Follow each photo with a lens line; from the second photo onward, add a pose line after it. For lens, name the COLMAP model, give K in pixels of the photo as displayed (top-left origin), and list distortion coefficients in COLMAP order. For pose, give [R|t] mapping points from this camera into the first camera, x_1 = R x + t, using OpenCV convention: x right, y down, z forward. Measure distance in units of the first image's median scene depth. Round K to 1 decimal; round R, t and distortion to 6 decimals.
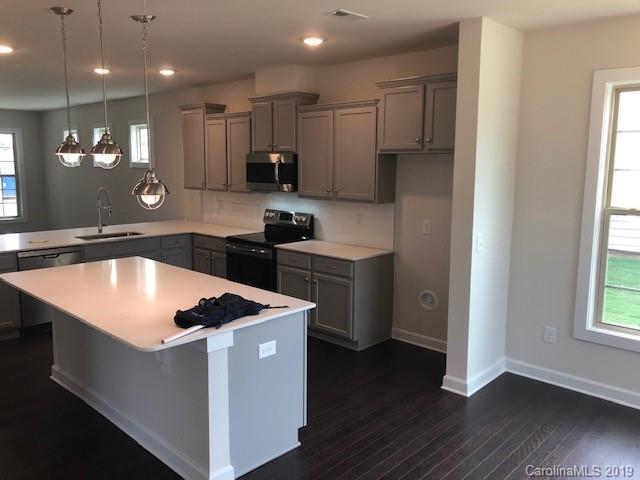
lens RADIAL K [[518.9, 0, 320.0], [0, 518.9, 240.0], [0, 0, 1]] dist [0.092585, -0.121102]
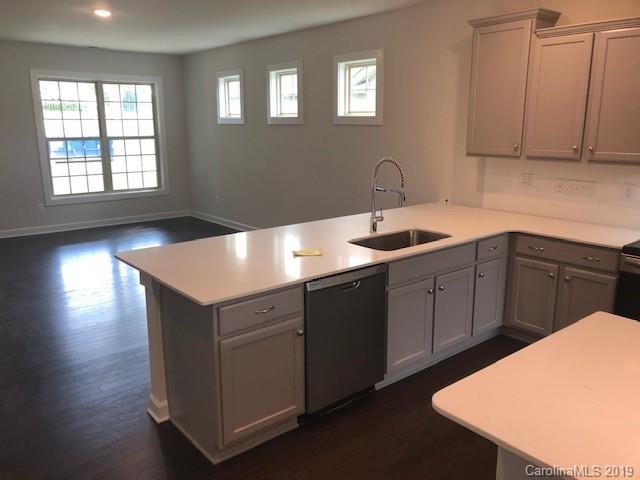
lens RADIAL K [[518.9, 0, 320.0], [0, 518.9, 240.0], [0, 0, 1]] dist [0.092585, -0.121102]
pose [[0.993608, 0.004946, -0.112780, -0.217112], [0.004933, 0.996183, 0.087151, -0.031279], [0.112781, -0.087151, 0.989790, 0.201803]]
